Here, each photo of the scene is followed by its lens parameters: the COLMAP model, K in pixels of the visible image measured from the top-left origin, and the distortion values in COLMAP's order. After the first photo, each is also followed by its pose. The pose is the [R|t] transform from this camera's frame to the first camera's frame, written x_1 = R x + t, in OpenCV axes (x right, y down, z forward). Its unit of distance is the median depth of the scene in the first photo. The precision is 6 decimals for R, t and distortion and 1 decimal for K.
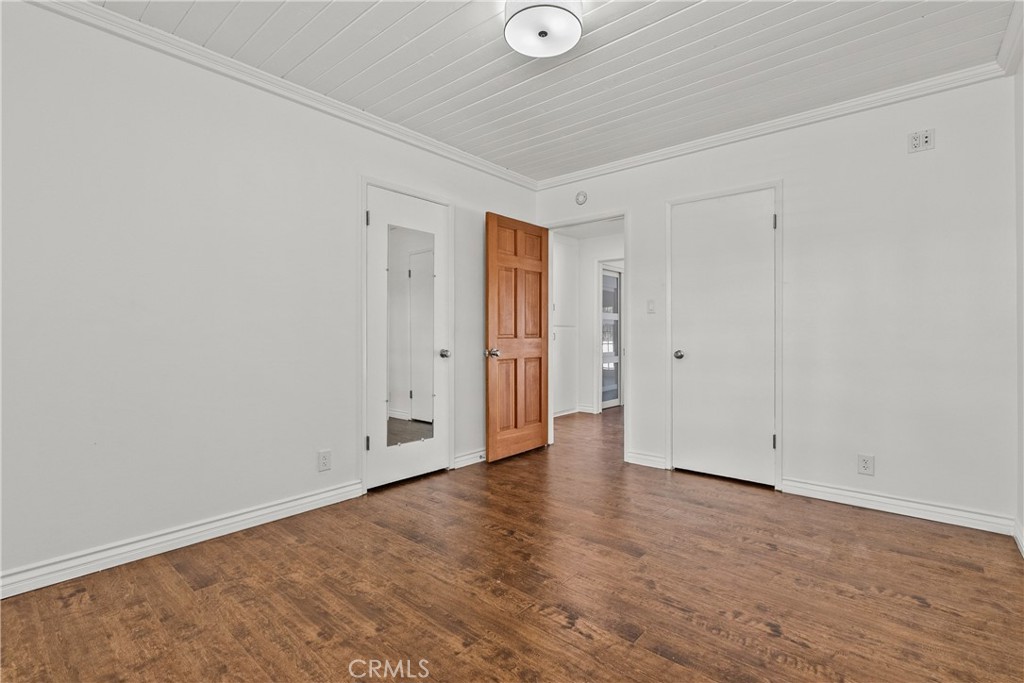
lens RADIAL K [[476.1, 0, 512.0], [0, 476.1, 341.5], [0, 0, 1]] dist [-0.000945, 0.000092]
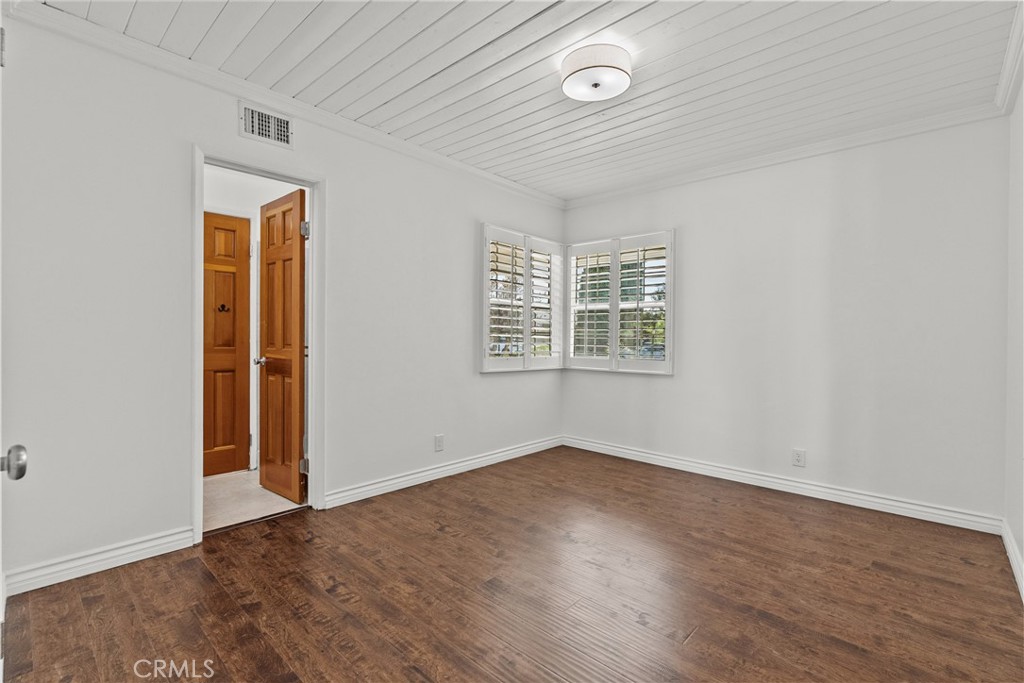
lens RADIAL K [[462.7, 0, 515.4], [0, 462.7, 343.5], [0, 0, 1]] dist [-0.011481, 0.003450]
pose [[-0.999536, -0.009973, 0.028765, 0.223161], [-0.009231, 0.999624, 0.025821, -0.057281], [-0.029012, 0.025544, -0.999253, 2.151906]]
